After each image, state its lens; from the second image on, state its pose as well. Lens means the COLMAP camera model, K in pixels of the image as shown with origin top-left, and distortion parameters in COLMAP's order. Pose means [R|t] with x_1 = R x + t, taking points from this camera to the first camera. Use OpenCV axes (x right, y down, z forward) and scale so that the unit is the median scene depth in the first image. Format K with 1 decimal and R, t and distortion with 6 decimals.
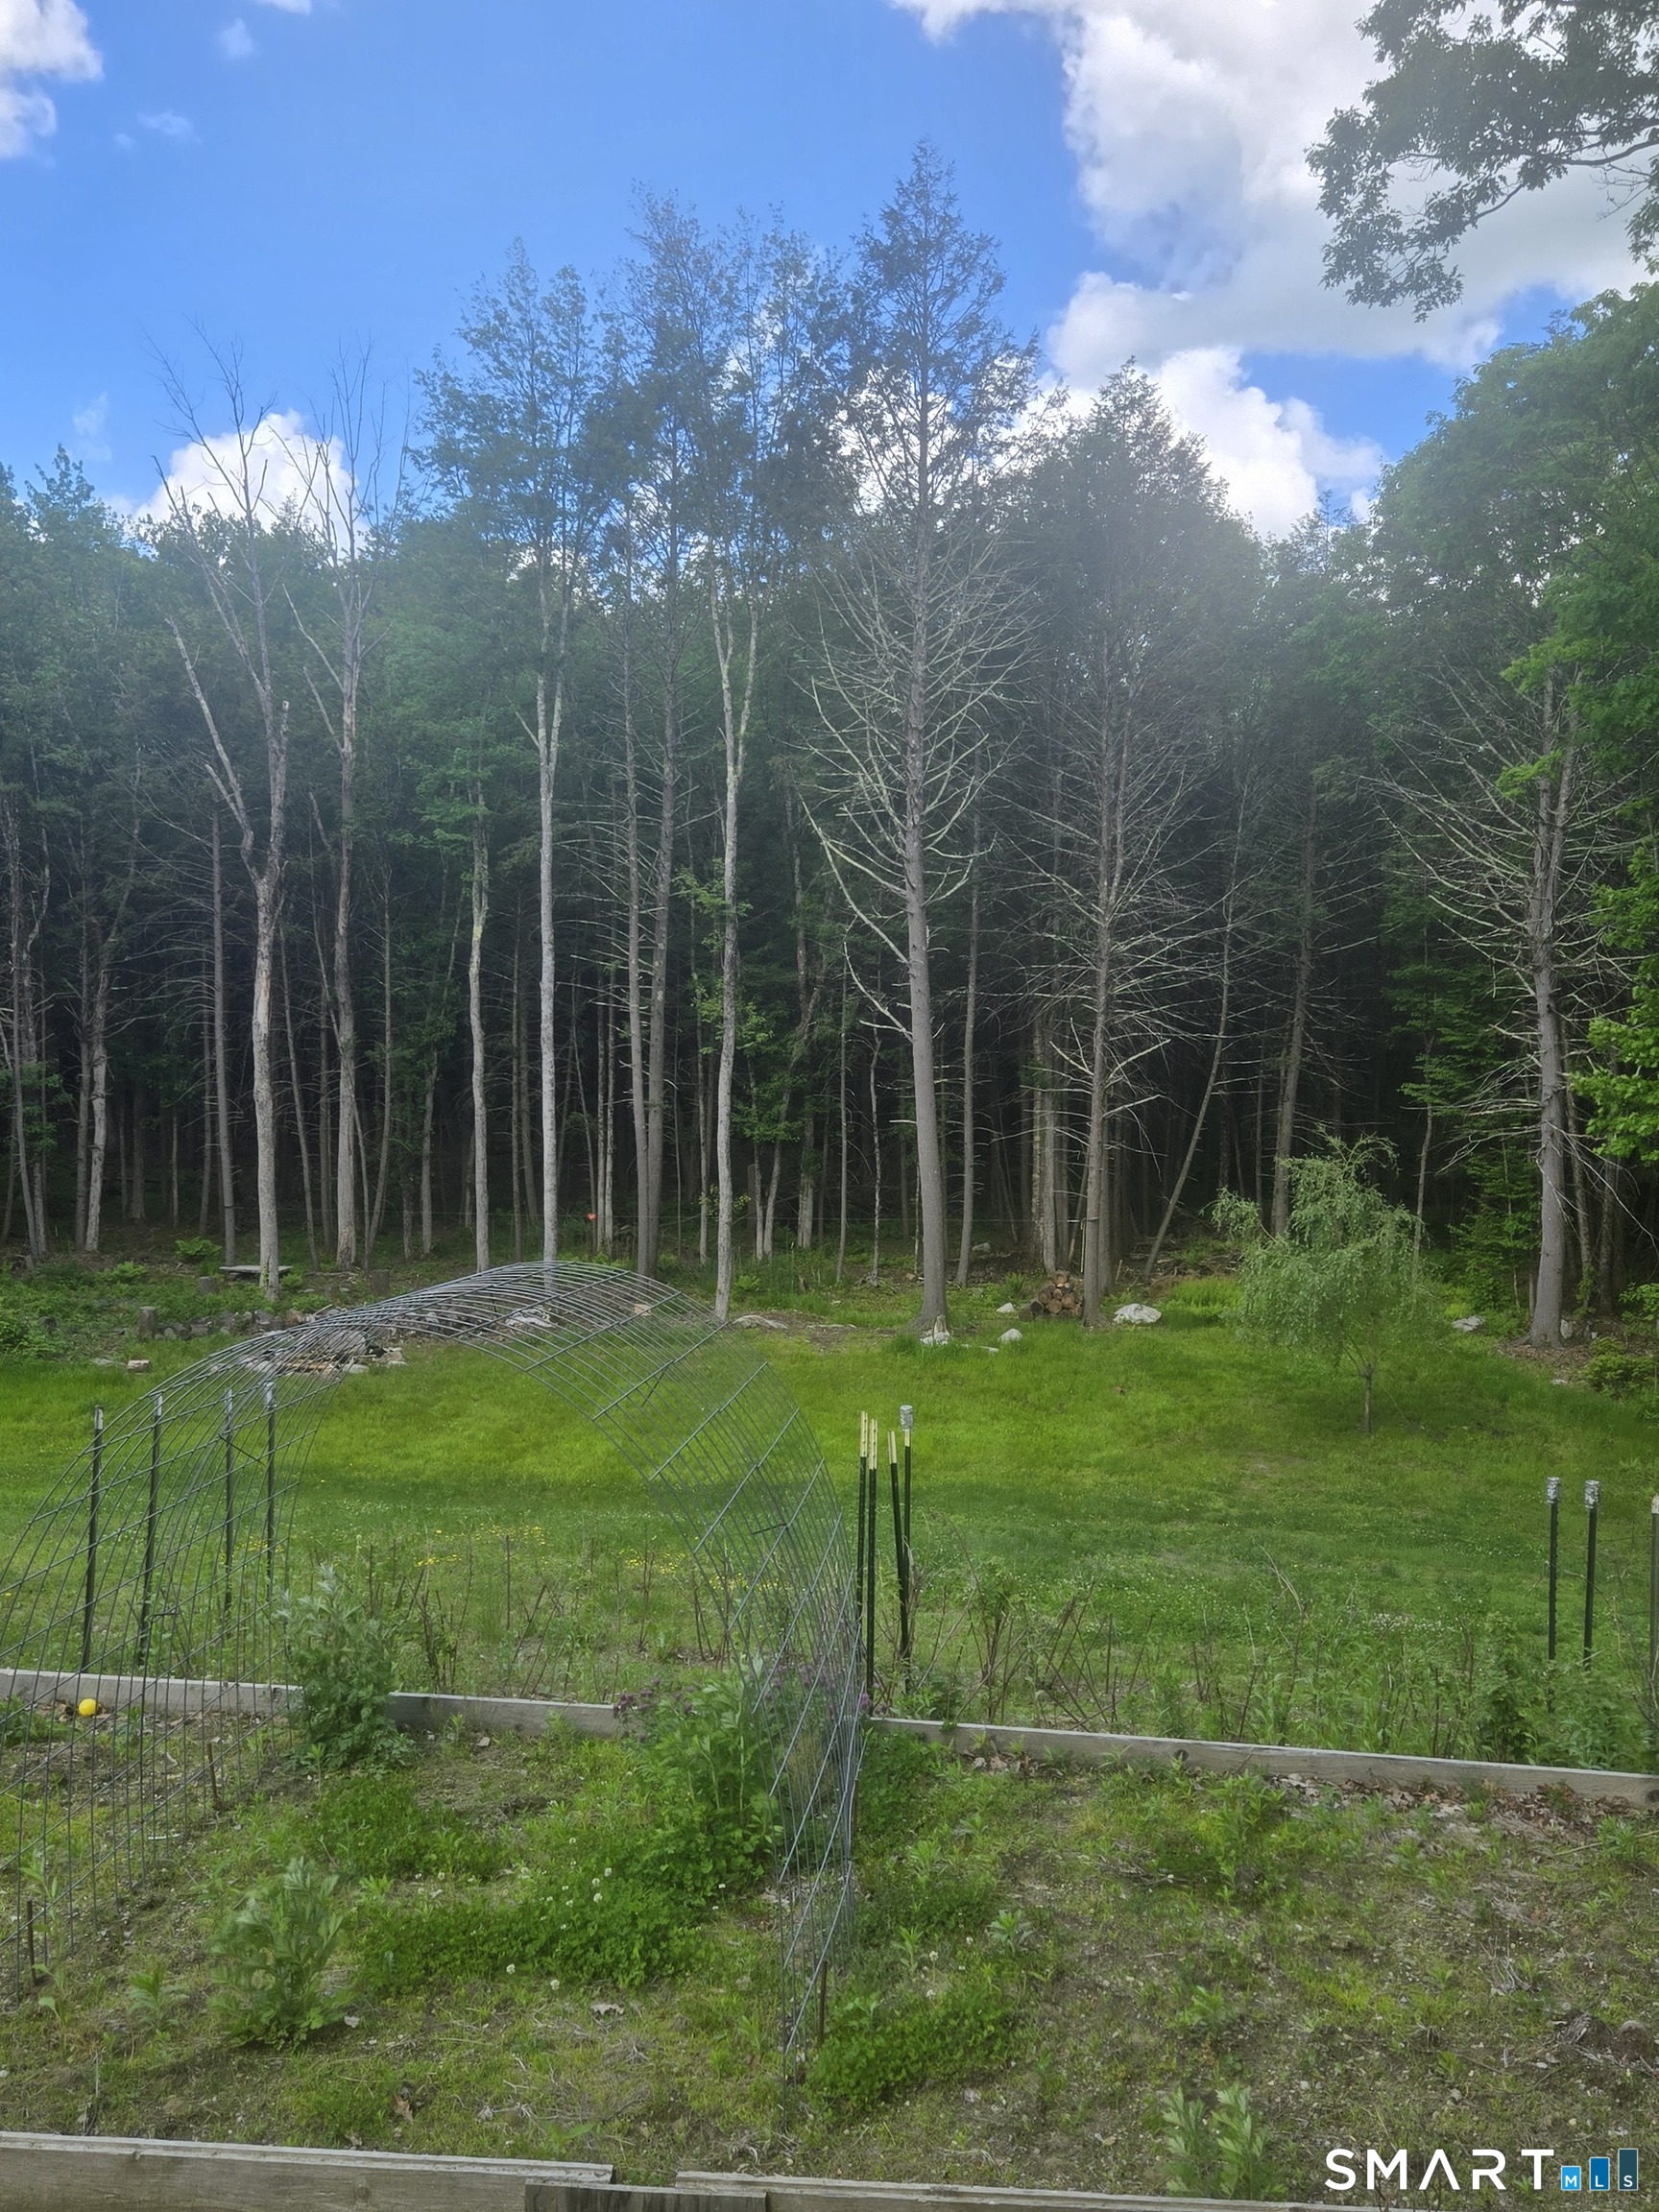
lens RADIAL K [[2071.2, 0, 883.9], [0, 2071.2, 1152.7], [0, 0, 1]] dist [0.076987, 0.000000]
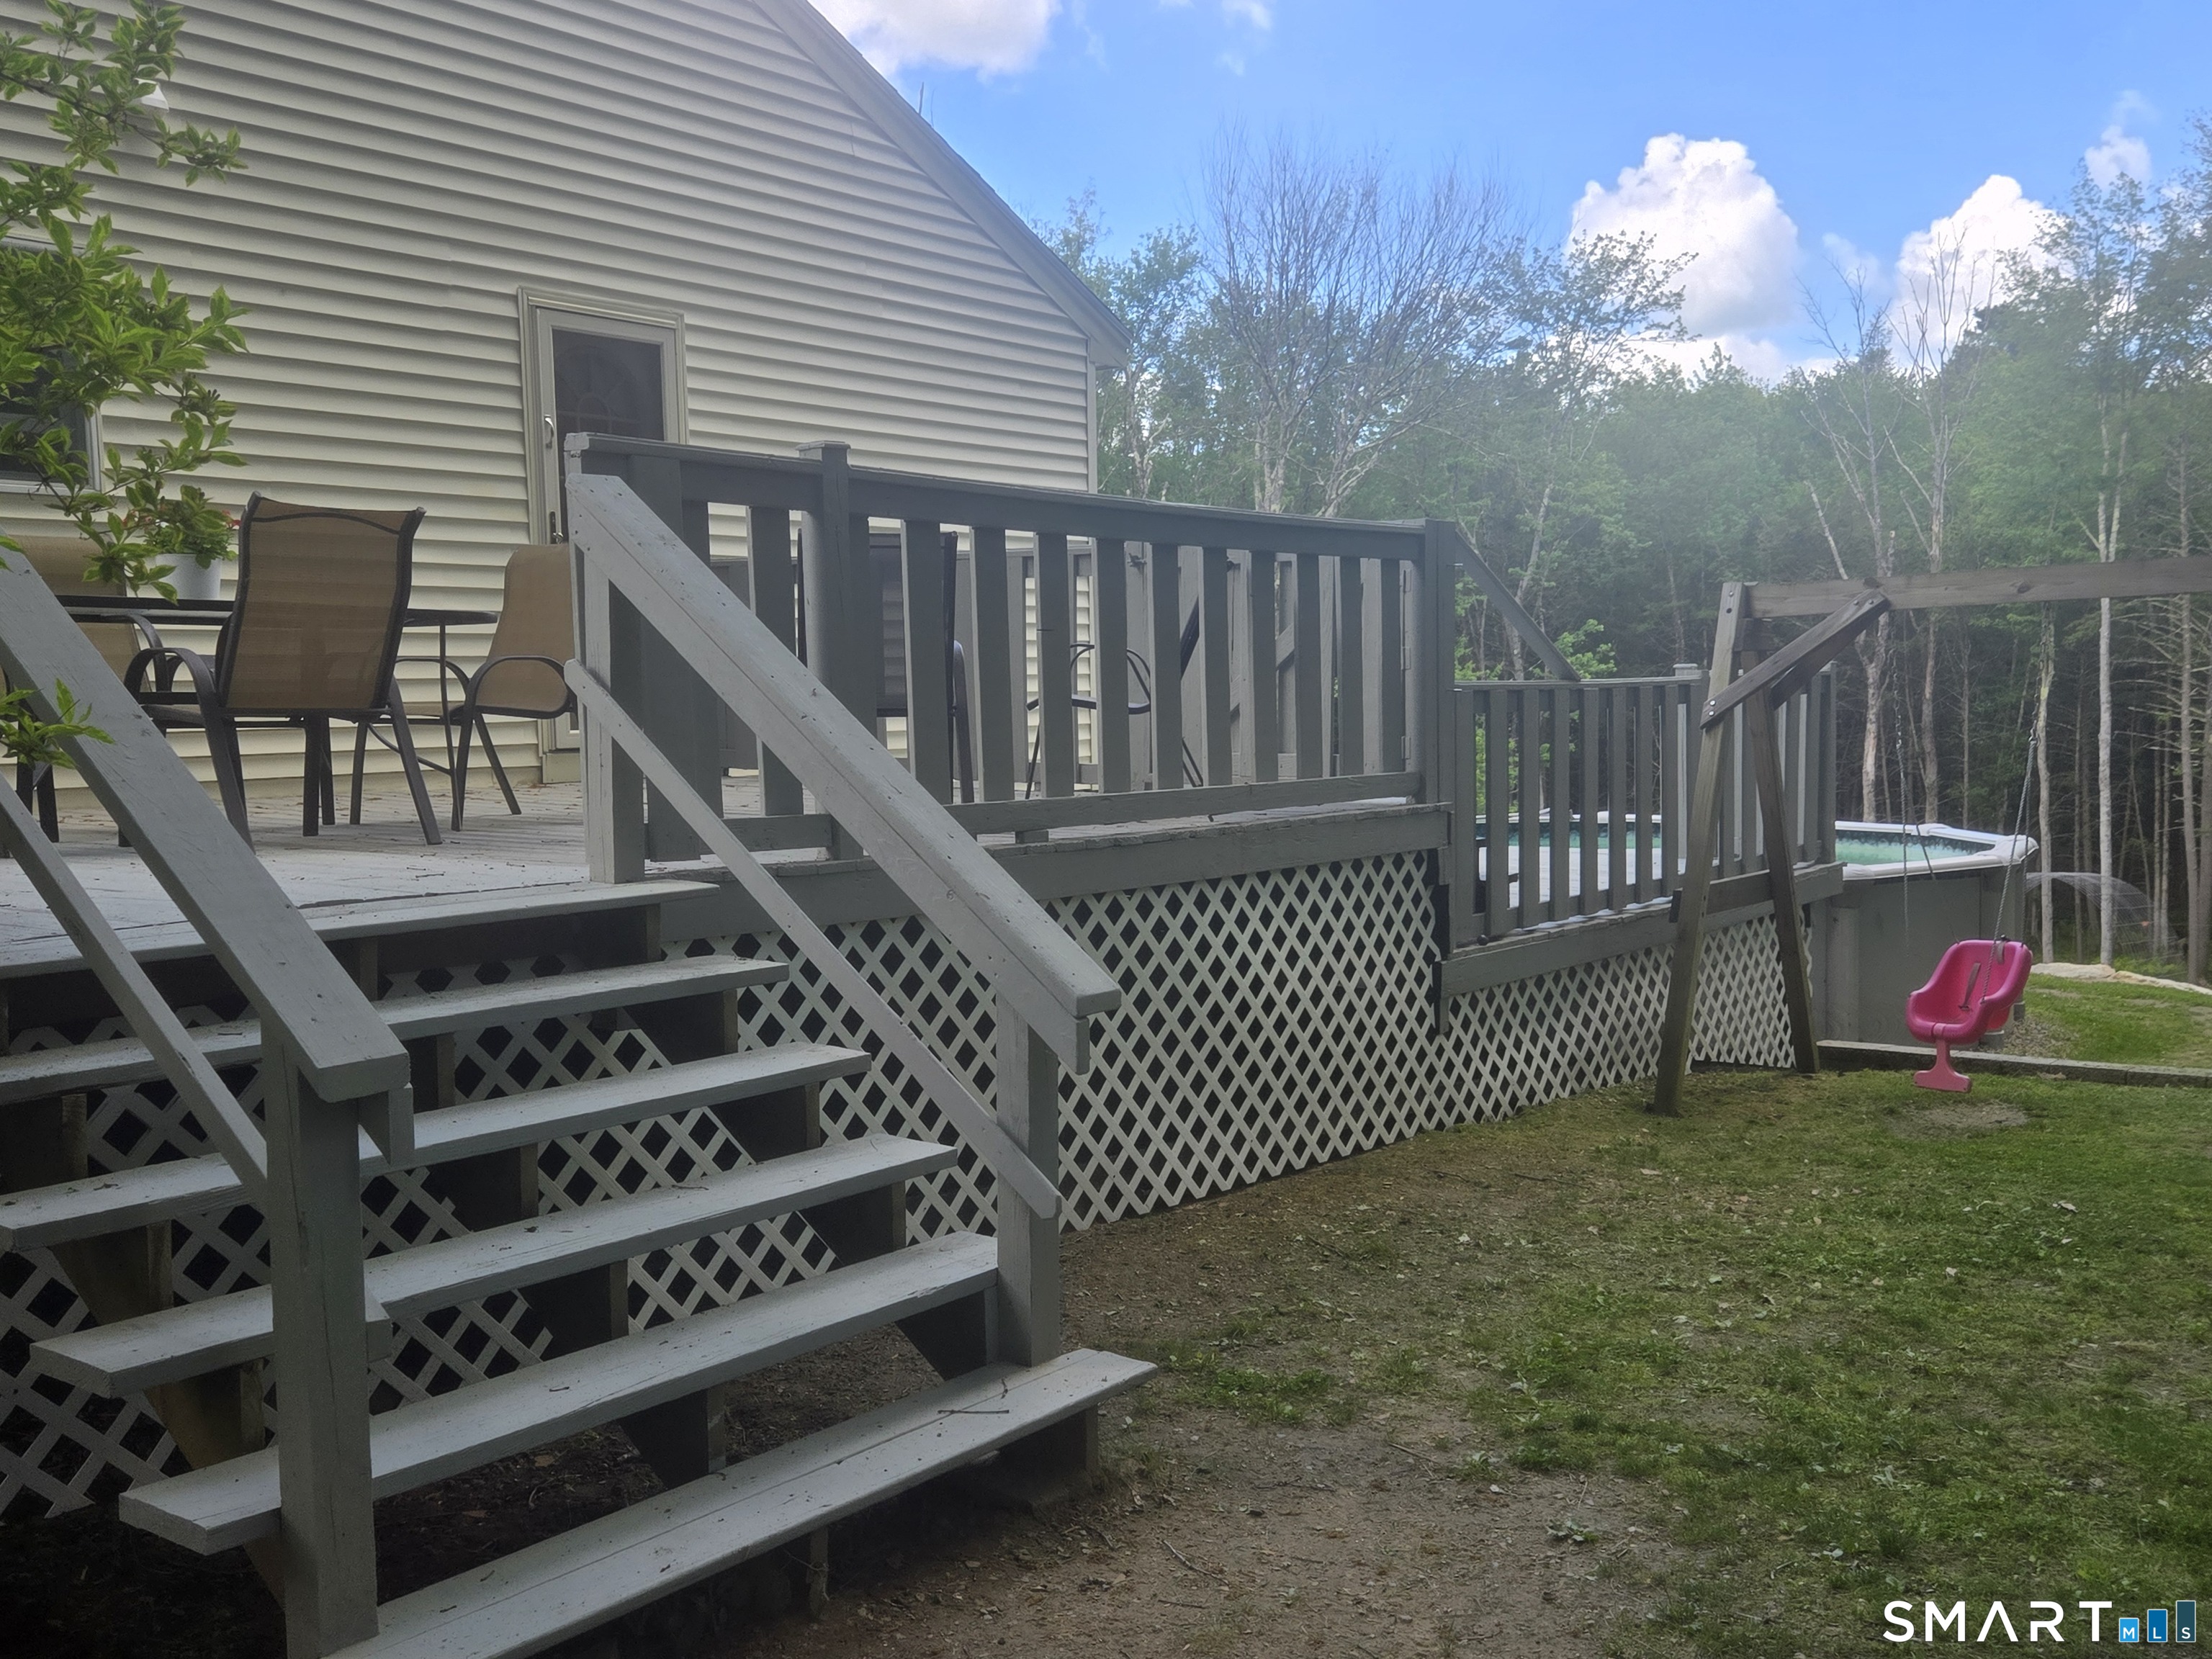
lens RADIAL K [[2071.2, 0, 1173.7], [0, 2071.2, 832.2], [0, 0, 1]] dist [0.076987, 0.000000]
pose [[0.833959, -0.002582, -0.551820, 0.067901], [-0.010535, 0.999732, -0.020599, 0.009043], [0.551725, 0.022992, 0.833709, -0.358322]]
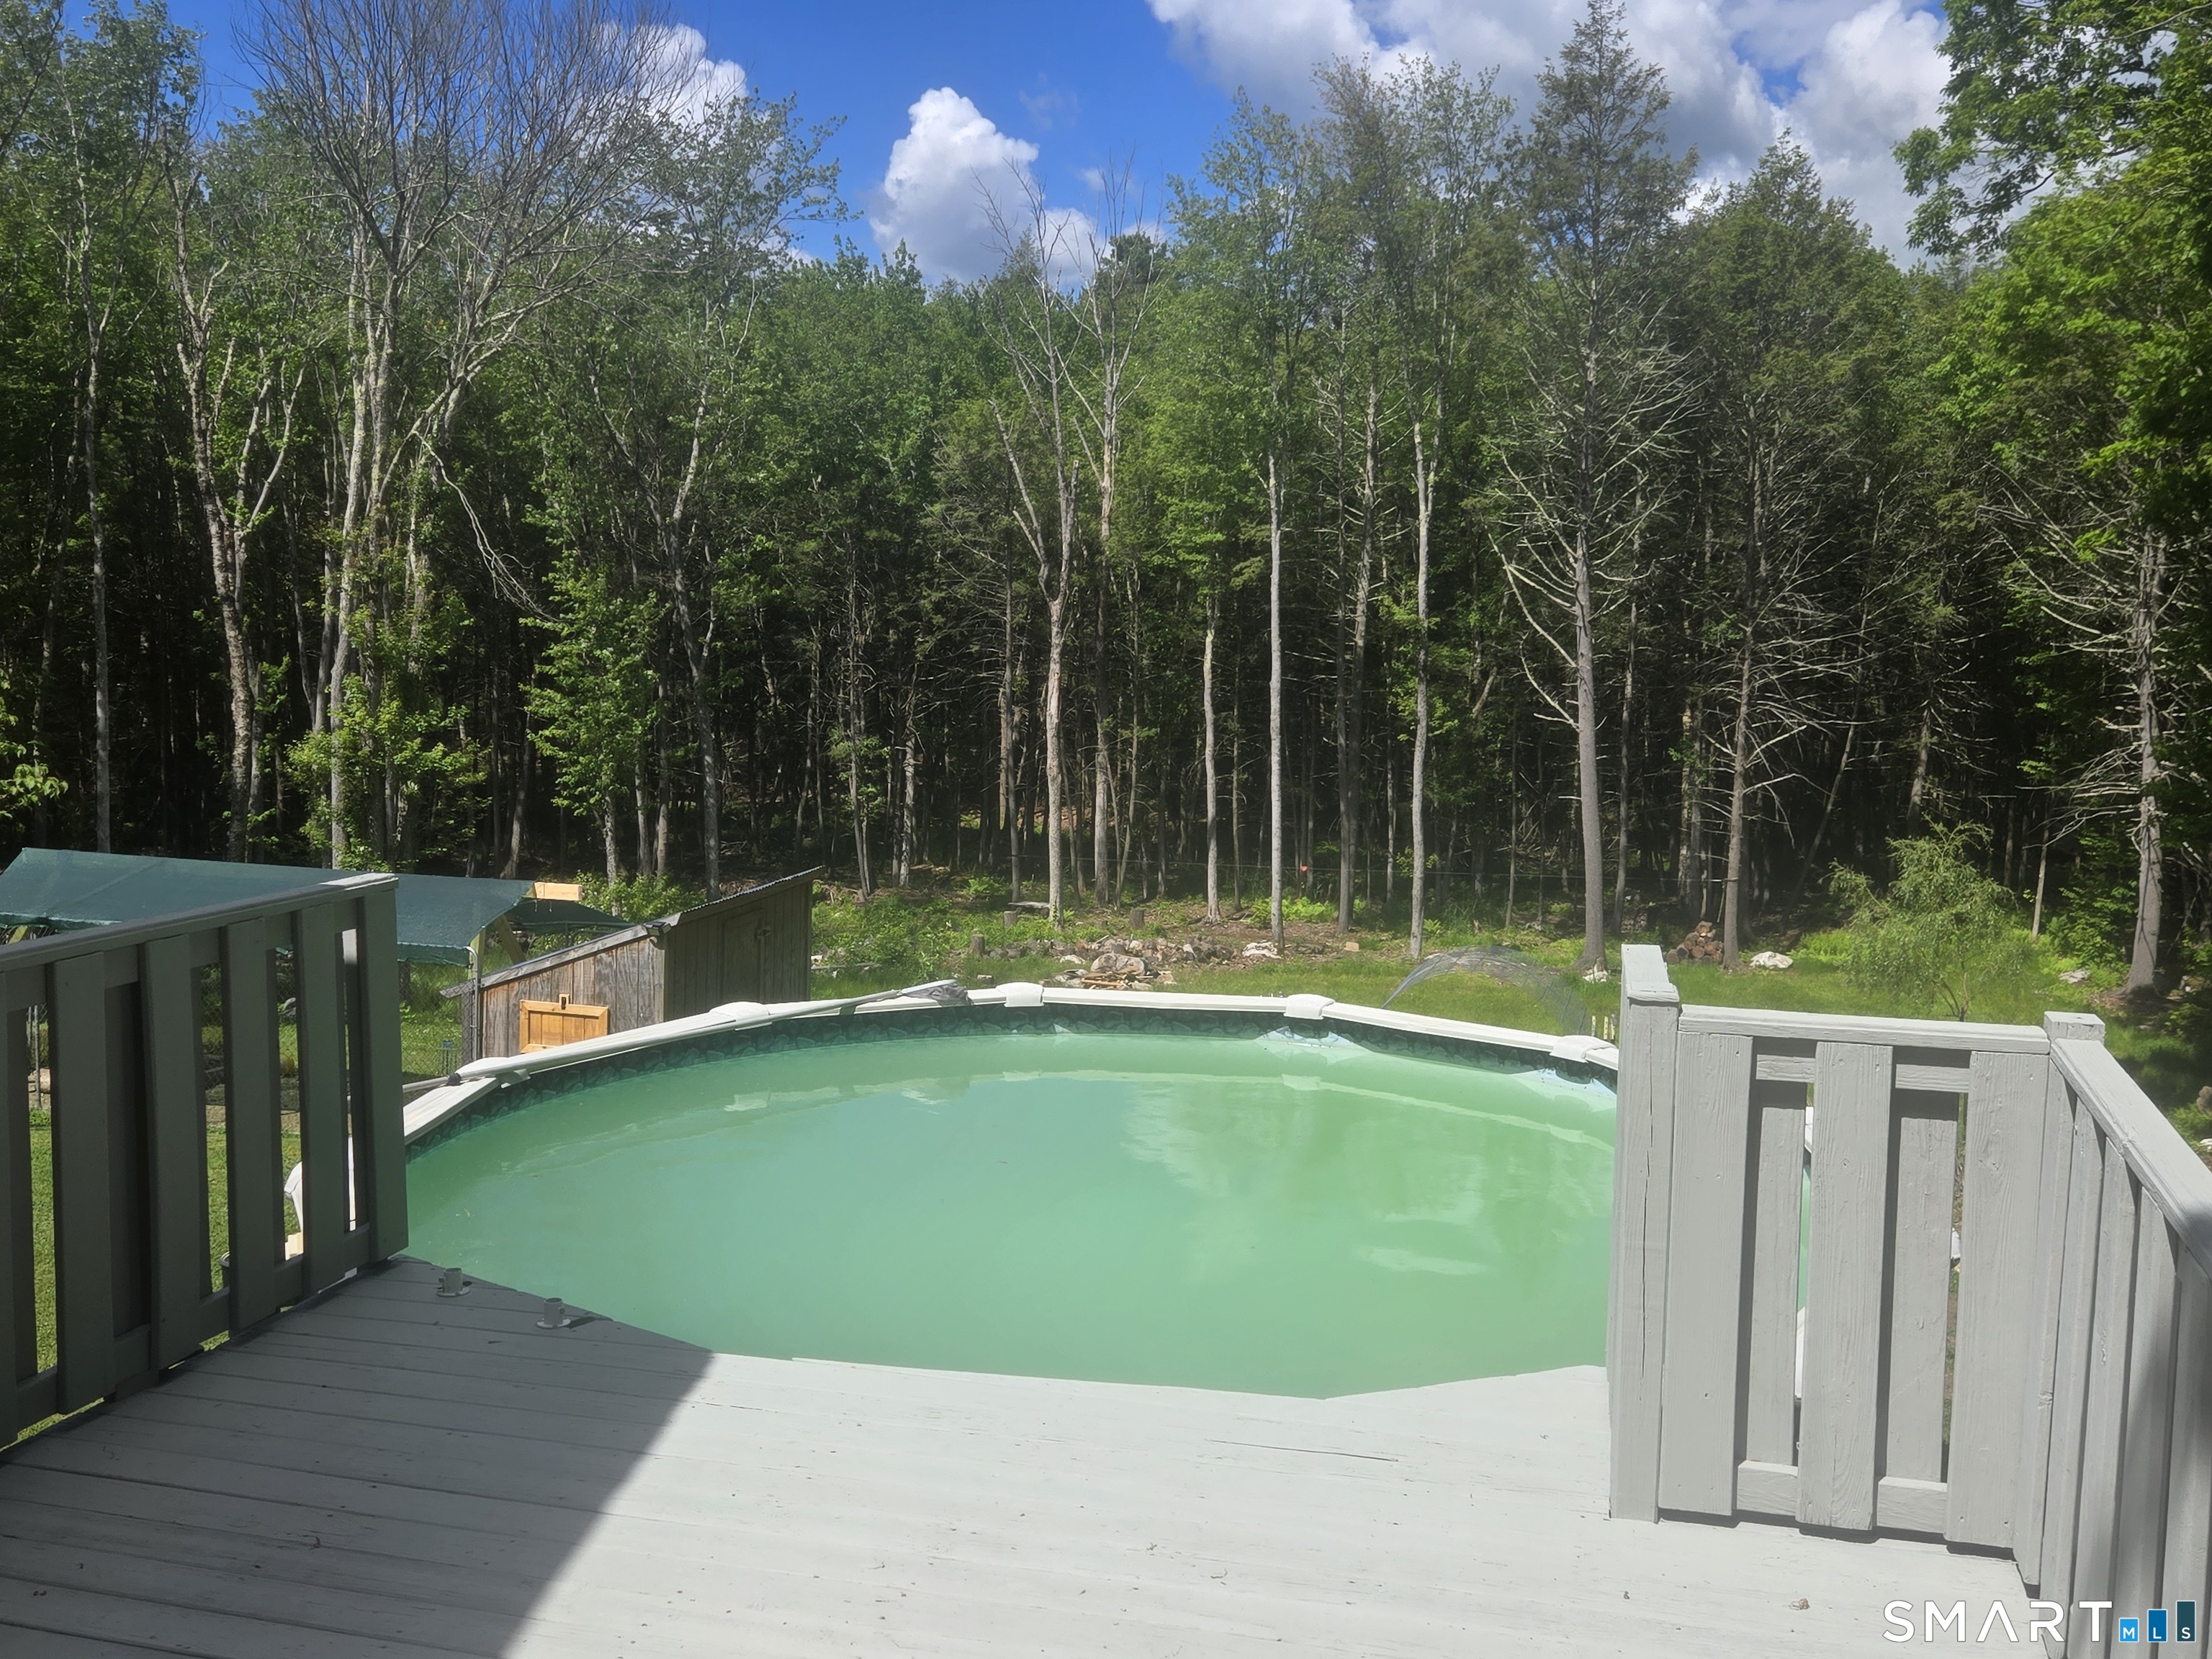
lens RADIAL K [[2071.2, 0, 1120.8], [0, 2071.2, 839.1], [0, 0, 1]] dist [0.076987, 0.000000]
pose [[0.981993, 0.013492, -0.188433, -0.017966], [-0.008744, 0.999623, 0.026010, -0.018714], [0.188713, -0.023894, 0.981742, -0.231021]]
